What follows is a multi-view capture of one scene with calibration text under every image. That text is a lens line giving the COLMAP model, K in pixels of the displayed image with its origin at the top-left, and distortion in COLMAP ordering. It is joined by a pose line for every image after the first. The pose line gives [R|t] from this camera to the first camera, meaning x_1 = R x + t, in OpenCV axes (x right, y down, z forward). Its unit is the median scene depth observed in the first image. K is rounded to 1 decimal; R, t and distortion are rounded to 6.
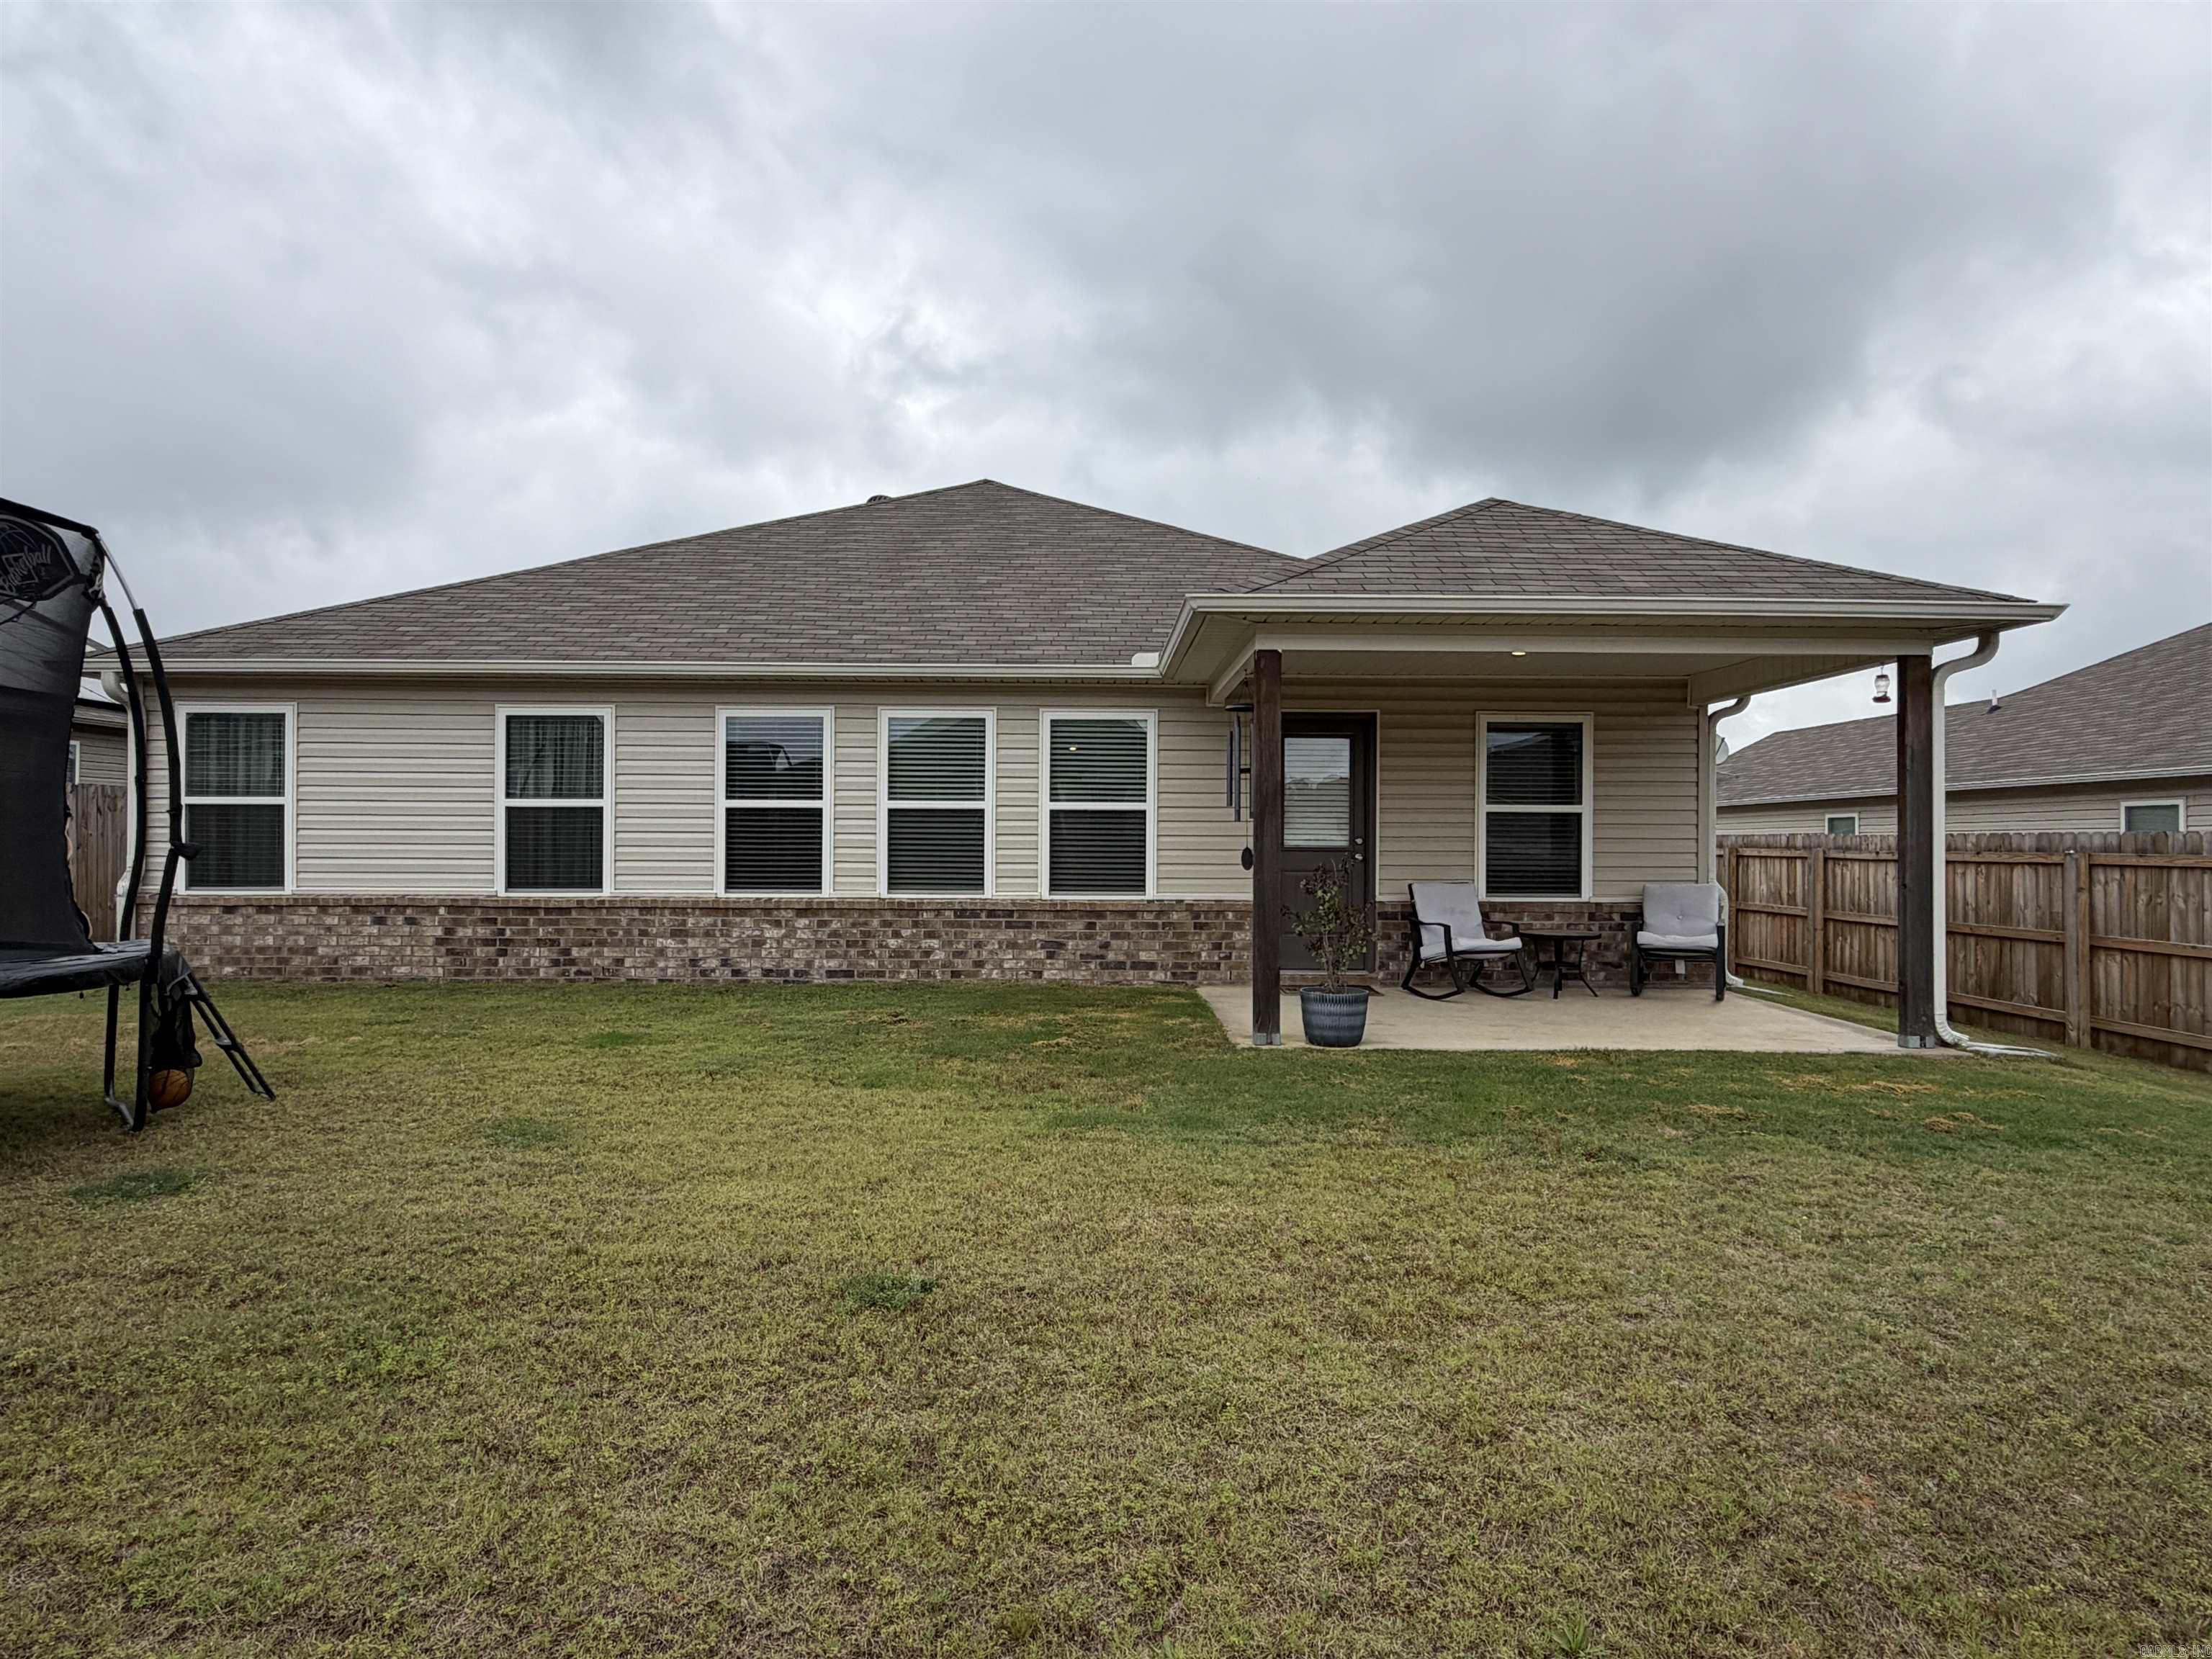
lens RADIAL K [[1294.9, 0, 1108.7], [0, 1294.9, 841.9], [0, 0, 1]] dist [-0.002294, 0.000115]
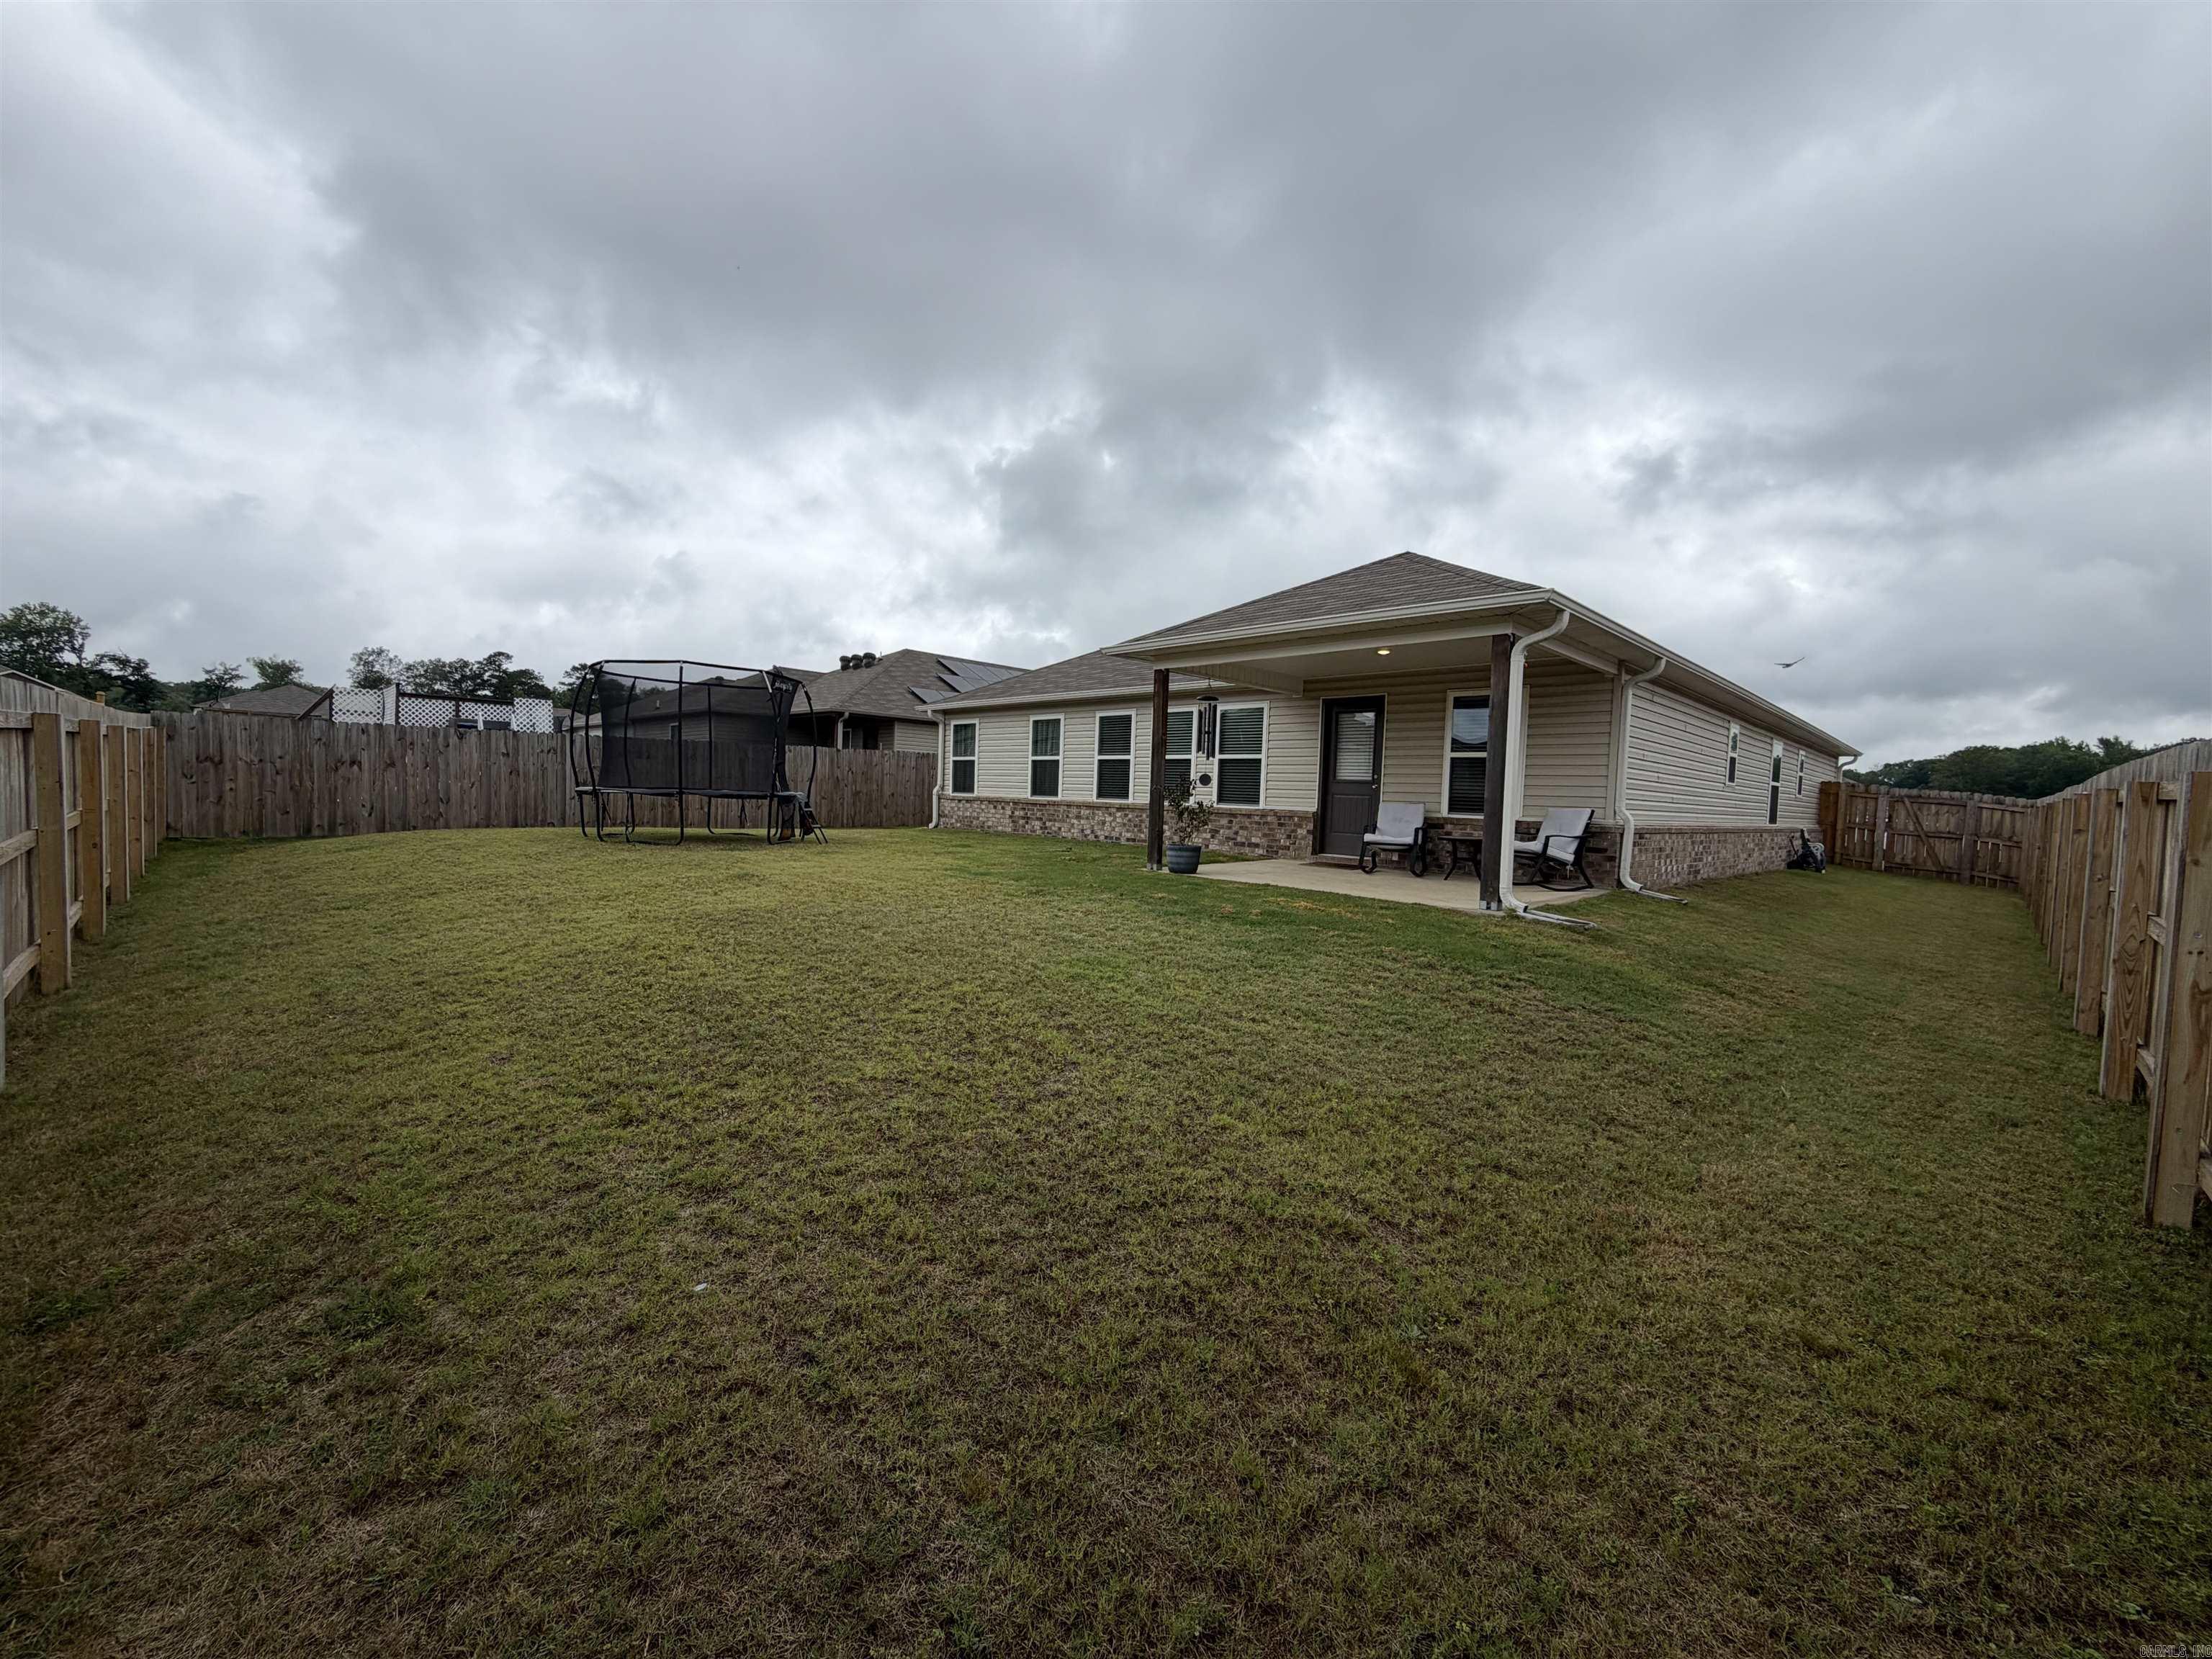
lens RADIAL K [[884.3, 0, 1105.8], [0, 884.3, 824.3], [0, 0, 1]] dist [0.000766, -0.000028]
pose [[0.685846, 0.044111, -0.726408, 0.778635], [-0.010094, 0.998642, 0.051112, 0.005812], [0.727676, -0.027723, 0.685360, 0.008549]]
